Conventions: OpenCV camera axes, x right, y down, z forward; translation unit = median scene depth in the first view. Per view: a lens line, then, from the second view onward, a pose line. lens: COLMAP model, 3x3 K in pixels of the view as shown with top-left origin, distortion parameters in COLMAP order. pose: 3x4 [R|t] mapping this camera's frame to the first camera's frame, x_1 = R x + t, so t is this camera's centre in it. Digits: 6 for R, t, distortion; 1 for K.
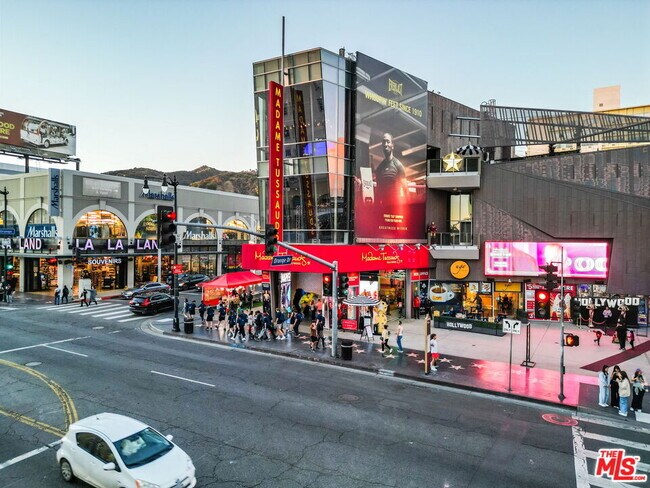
lens RADIAL K [[457.3, 0, 323.0], [0, 457.3, 243.7], [0, 0, 1]] dist [0.045924, -0.040095]
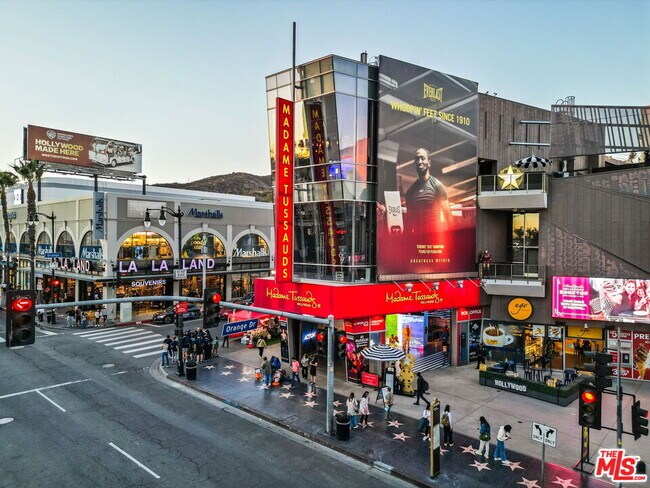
lens RADIAL K [[457.3, 0, 324.9], [0, 457.3, 242.2], [0, 0, 1]] dist [0.045924, -0.040095]
pose [[0.980732, 0.000579, -0.195357, 0.119211], [-0.000888, 0.999998, -0.001495, -0.061861], [0.195356, 0.001640, 0.980731, 0.129276]]
